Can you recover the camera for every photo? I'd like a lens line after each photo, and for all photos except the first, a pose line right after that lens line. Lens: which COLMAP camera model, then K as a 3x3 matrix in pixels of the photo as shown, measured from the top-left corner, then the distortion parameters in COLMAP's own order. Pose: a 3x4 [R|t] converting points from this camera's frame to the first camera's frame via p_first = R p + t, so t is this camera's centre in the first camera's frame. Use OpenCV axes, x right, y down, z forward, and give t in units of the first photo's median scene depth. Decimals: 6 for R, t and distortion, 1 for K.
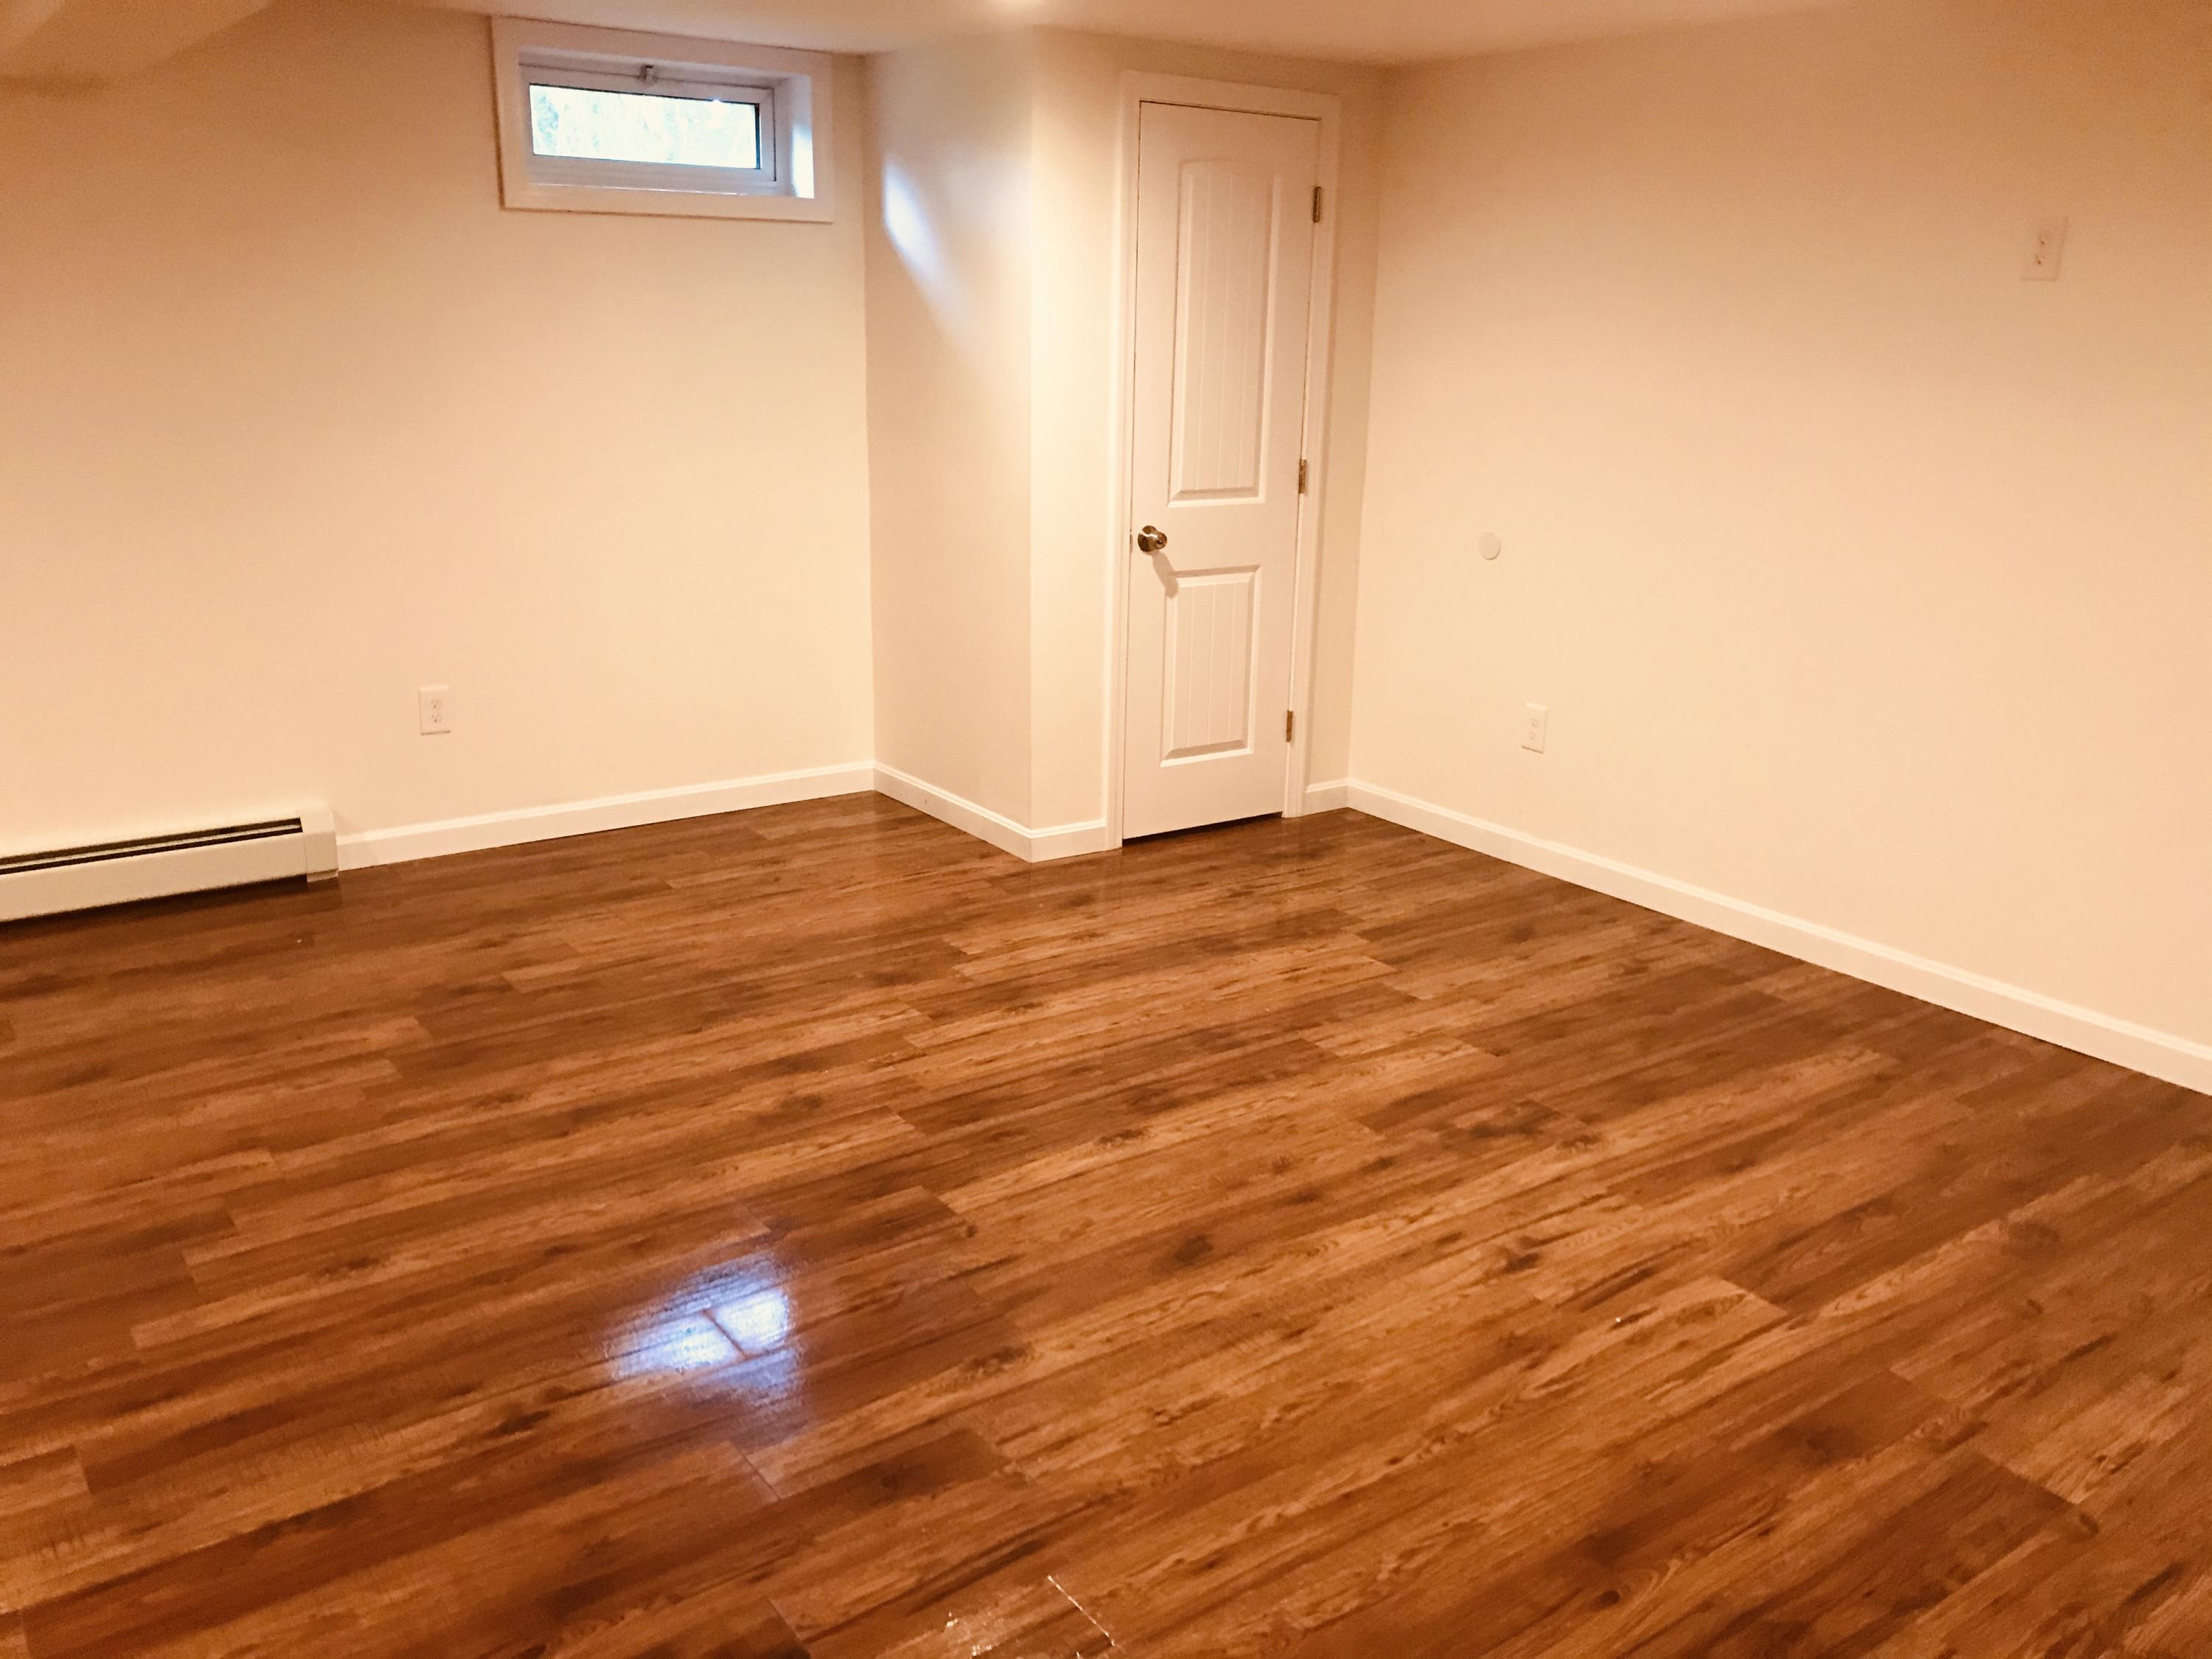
lens RADIAL K [[1793.8, 0, 1105.1], [0, 1793.8, 856.2], [0, 0, 1]] dist [0.014873, -0.005769]
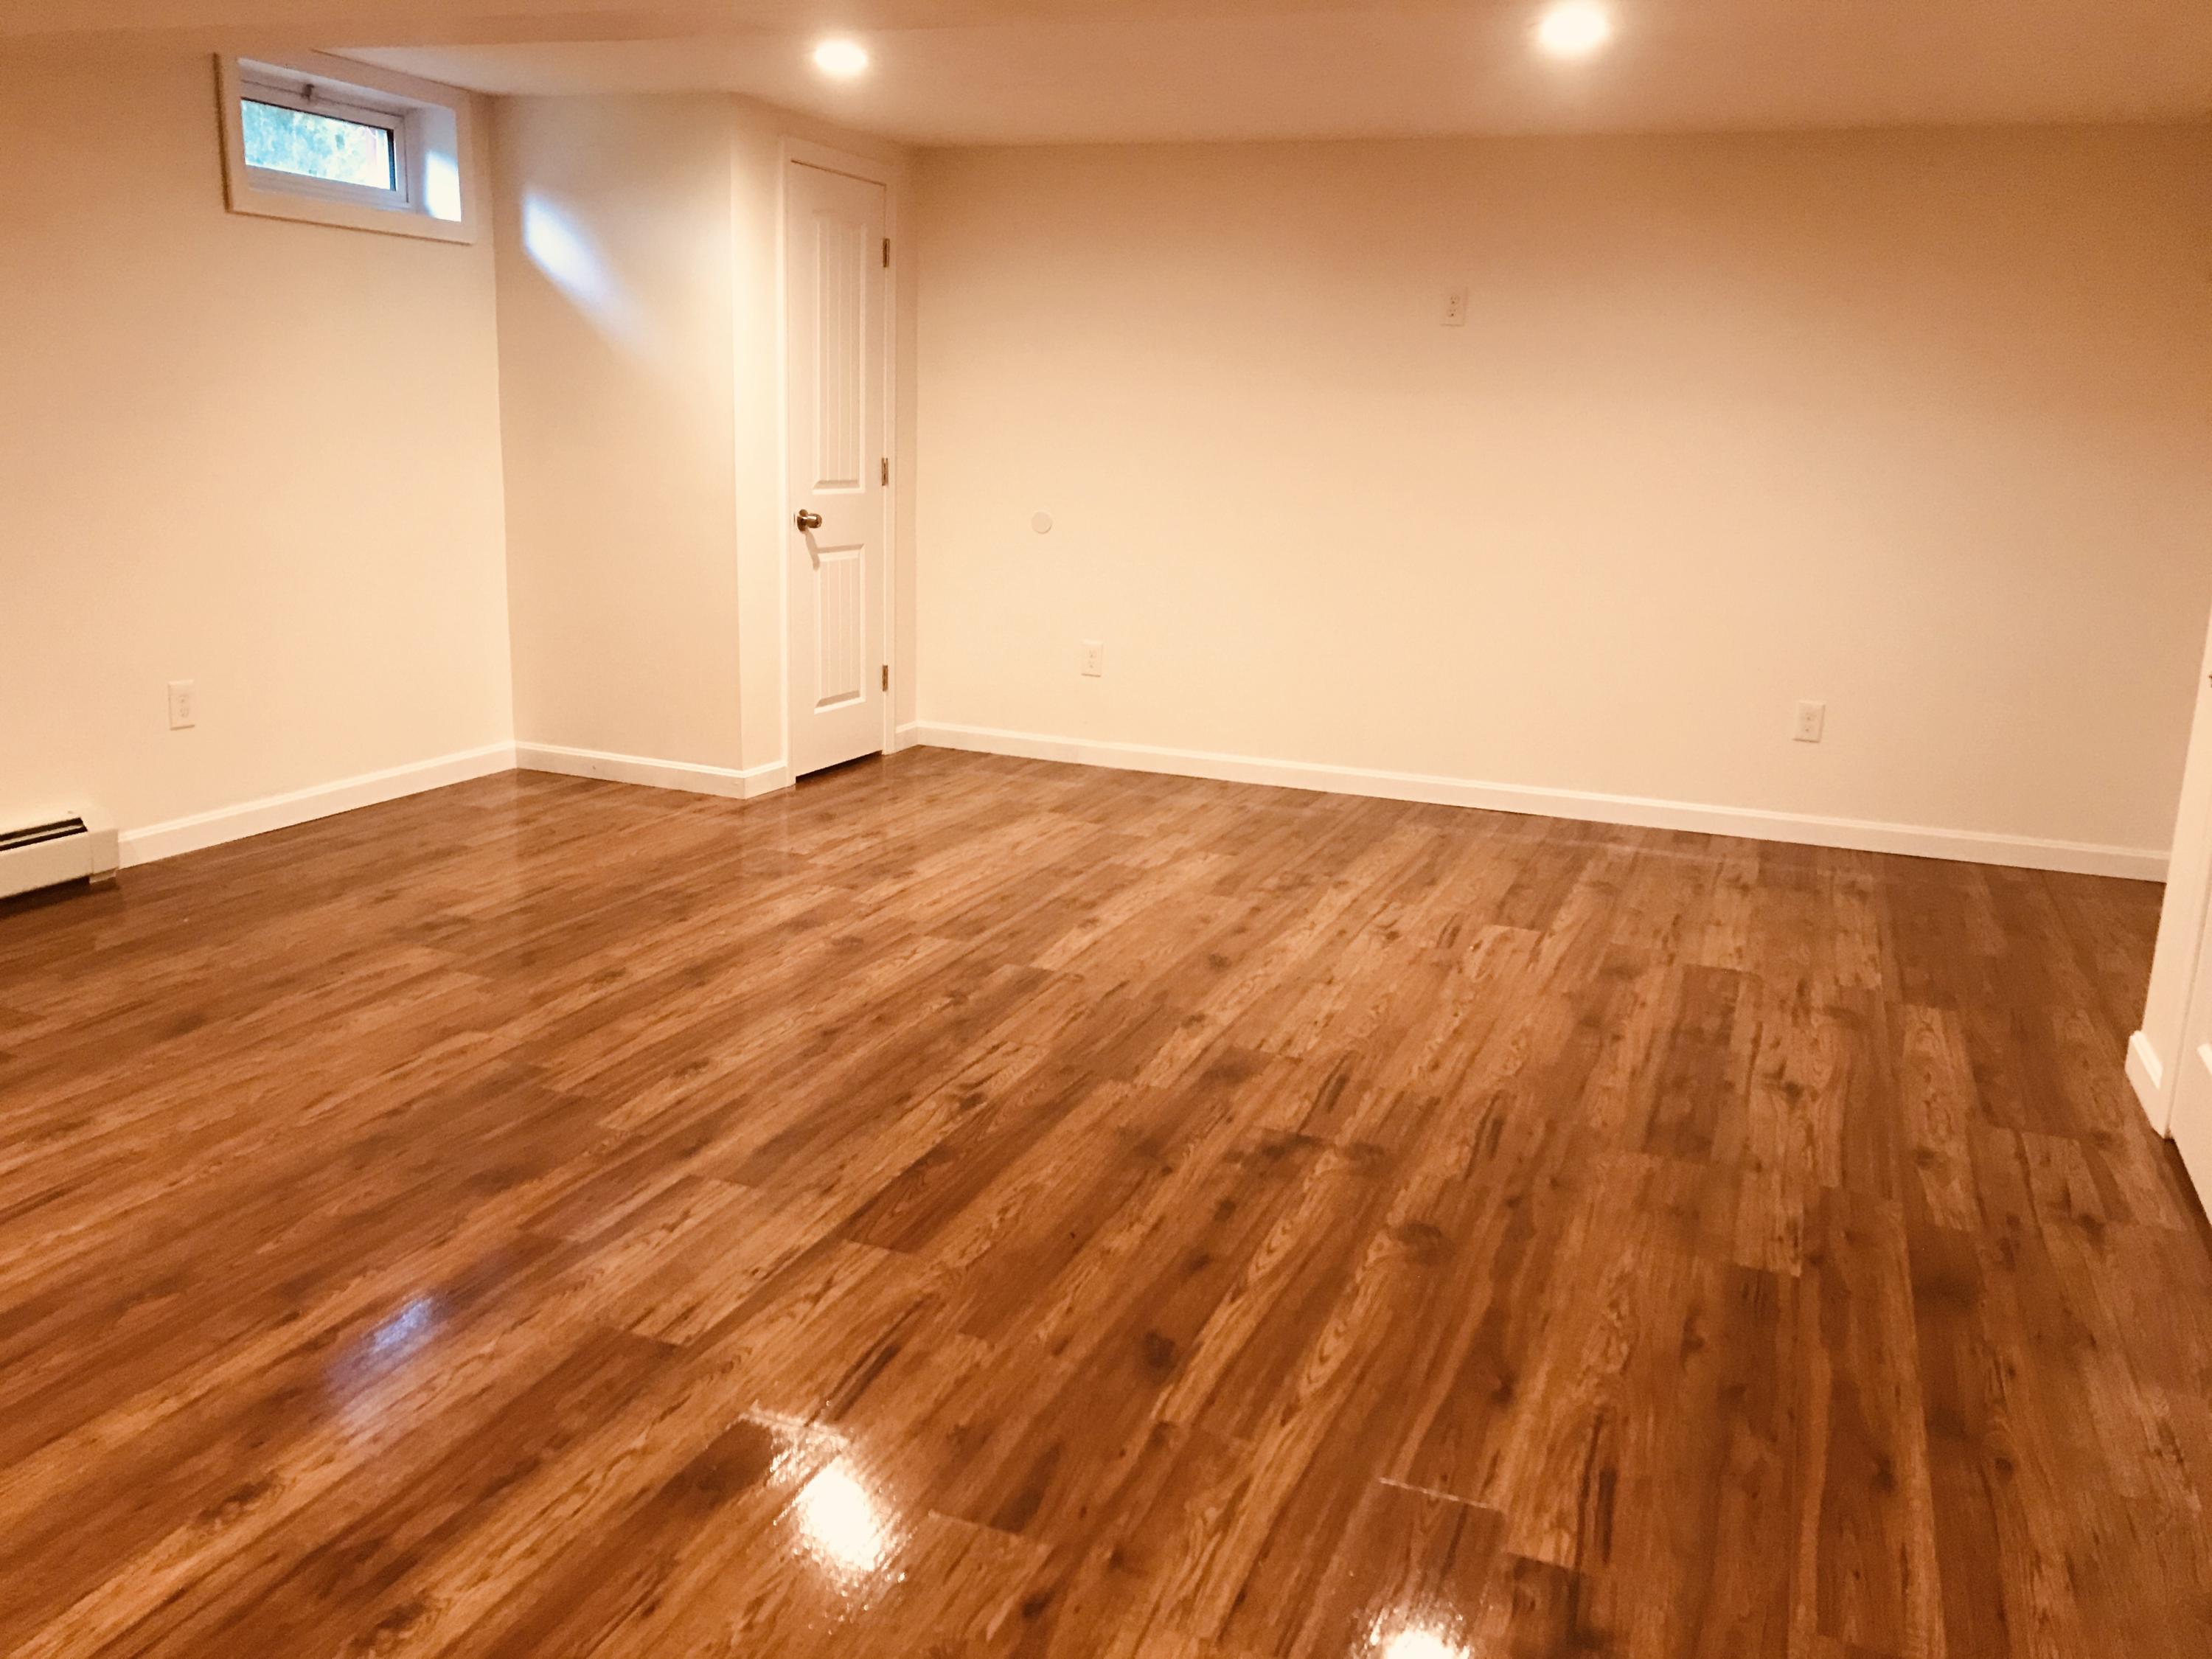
lens RADIAL K [[1825.8, 0, 1111.6], [0, 1825.8, 823.5], [0, 0, 1]] dist [0.083841, -0.120277]
pose [[0.835755, -0.113645, 0.537214, -0.627077], [0.144905, 0.989314, -0.016148, 0.094610], [-0.529638, 0.091341, 0.843291, -0.161011]]
